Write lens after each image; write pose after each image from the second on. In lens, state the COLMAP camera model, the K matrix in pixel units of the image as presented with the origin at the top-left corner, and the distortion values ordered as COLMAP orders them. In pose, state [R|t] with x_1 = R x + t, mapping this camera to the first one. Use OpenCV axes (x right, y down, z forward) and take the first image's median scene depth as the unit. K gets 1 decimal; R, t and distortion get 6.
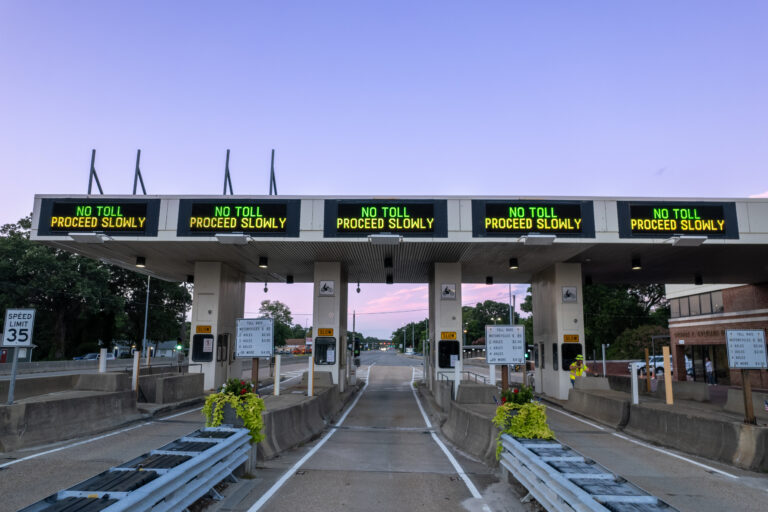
lens RADIAL K [[512.5, 0, 394.8], [0, 512.5, 267.8], [0, 0, 1]] dist [-0.084777, 0.077367]
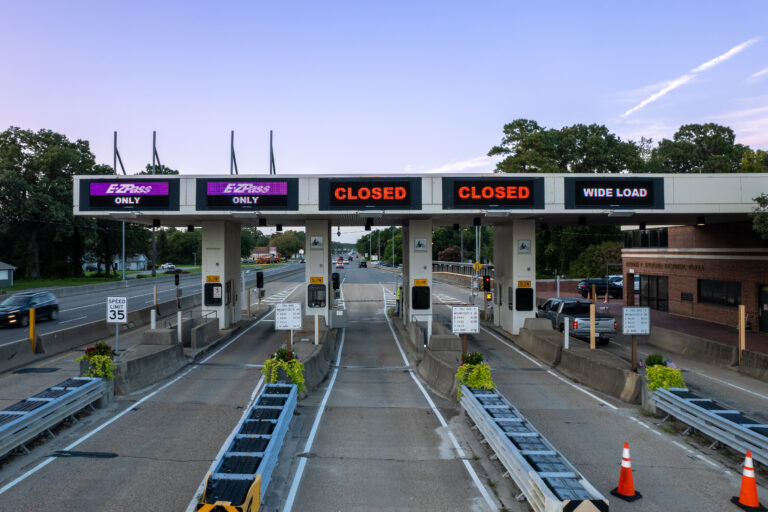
lens RADIAL K [[536.3, 0, 357.2], [0, 536.3, 245.3], [0, 0, 1]] dist [-0.080277, 0.072030]
pose [[0.999966, -0.008181, -0.001181, -0.047660], [0.008265, 0.989610, 0.143540, -0.157981], [-0.000006, -0.143545, 0.989644, -0.259205]]
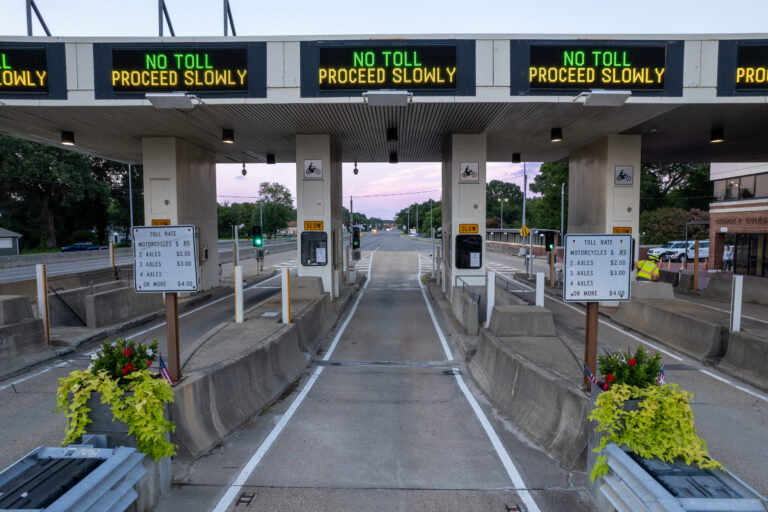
lens RADIAL K [[512.5, 0, 394.8], [0, 512.5, 267.8], [0, 0, 1]] dist [-0.084777, 0.077367]
pose [[0.999951, -0.007283, -0.006679, -0.005331], [0.008629, 0.972915, 0.231002, 0.009567], [0.004815, -0.231049, 0.972930, 0.257539]]
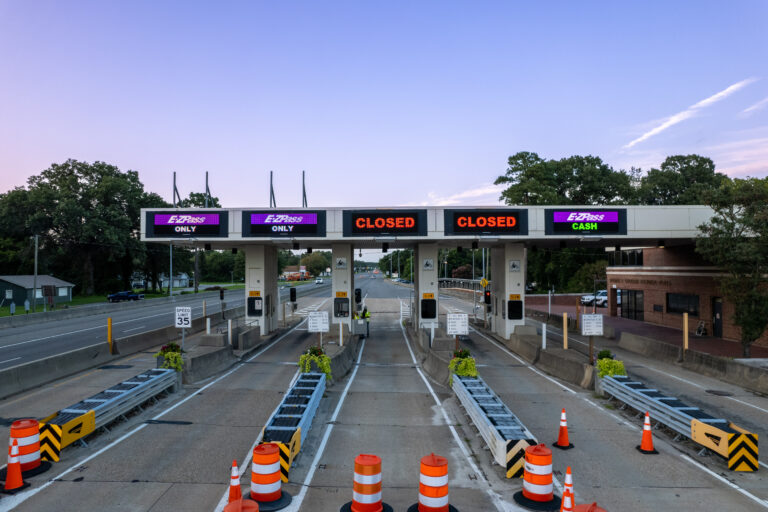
lens RADIAL K [[493.2, 0, 380.9], [0, 493.2, 260.8], [0, 0, 1]] dist [-0.079455, 0.070615]
pose [[0.999939, -0.011027, 0.001042, -0.032084], [0.010780, 0.990503, 0.137070, -0.183370], [-0.002544, -0.137051, 0.990561, -0.408906]]
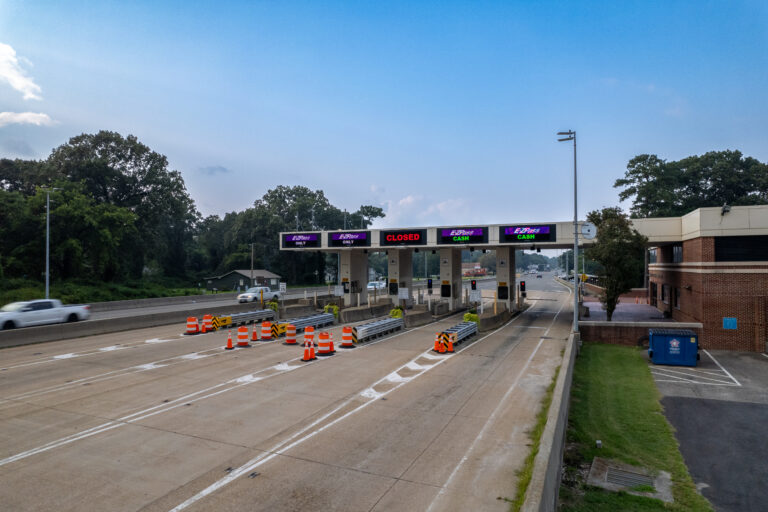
lens RADIAL K [[483.0, 0, 385.6], [0, 483.0, 266.1], [0, 0, 1]] dist [-0.074667, 0.065603]
pose [[0.923203, -0.010000, -0.384181, 0.799315], [0.068071, 0.988110, 0.137857, -0.288294], [0.378235, -0.153422, 0.912907, -1.174782]]
